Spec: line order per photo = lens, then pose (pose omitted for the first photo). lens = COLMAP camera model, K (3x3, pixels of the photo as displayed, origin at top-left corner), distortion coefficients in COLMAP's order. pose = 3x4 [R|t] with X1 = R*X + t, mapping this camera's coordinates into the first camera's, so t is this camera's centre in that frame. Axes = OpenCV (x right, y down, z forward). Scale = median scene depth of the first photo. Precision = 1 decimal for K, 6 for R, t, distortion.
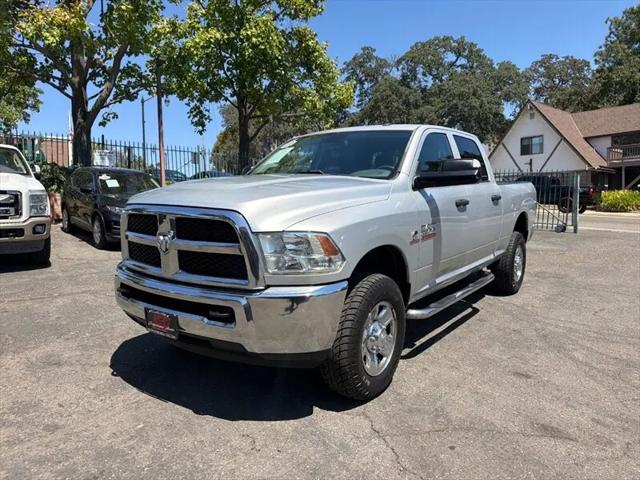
lens RADIAL K [[452.2, 0, 314.4], [0, 452.2, 236.6], [0, 0, 1]] dist [0.042096, -0.054080]
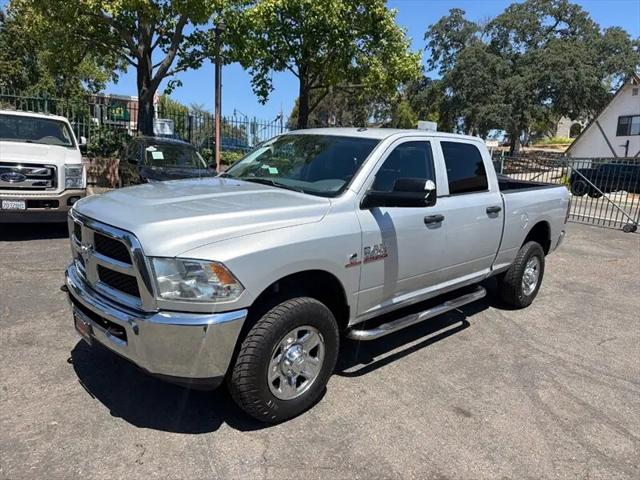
lens RADIAL K [[453.1, 0, 320.0], [0, 453.1, 240.0], [0, 0, 1]] dist [0.032812, -0.042625]
pose [[0.985055, 0.080331, -0.152357, 0.070048], [-0.067716, 0.993968, 0.086263, -0.028157], [0.158368, -0.074656, 0.984554, 0.012153]]
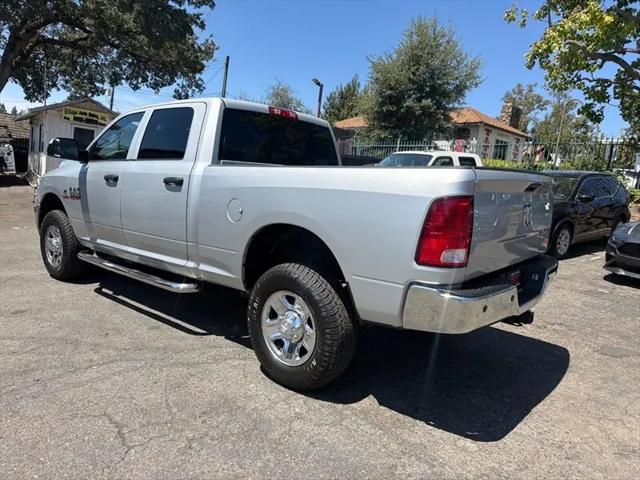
lens RADIAL K [[450.2, 0, 318.2], [0, 450.2, 236.2], [0, 0, 1]] dist [0.042448, -0.056299]
pose [[-0.054759, 0.123772, -0.990799, 0.398377], [-0.167060, 0.977165, 0.131302, -0.047136], [0.984425, 0.172712, -0.032831, 0.449211]]
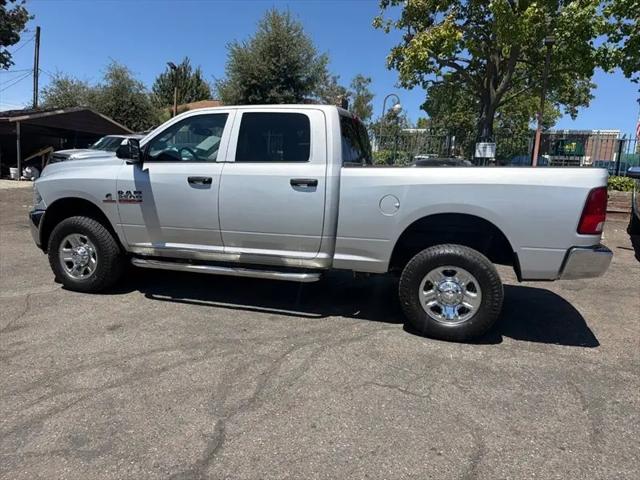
lens RADIAL K [[446.5, 0, 320.0], [0, 446.5, 240.0], [0, 0, 1]] dist [0.092068, -0.130995]
pose [[0.350796, 0.150351, -0.924303, 0.412638], [-0.135907, 0.984751, 0.108603, -0.025985], [0.926537, 0.087522, 0.365881, 0.261063]]
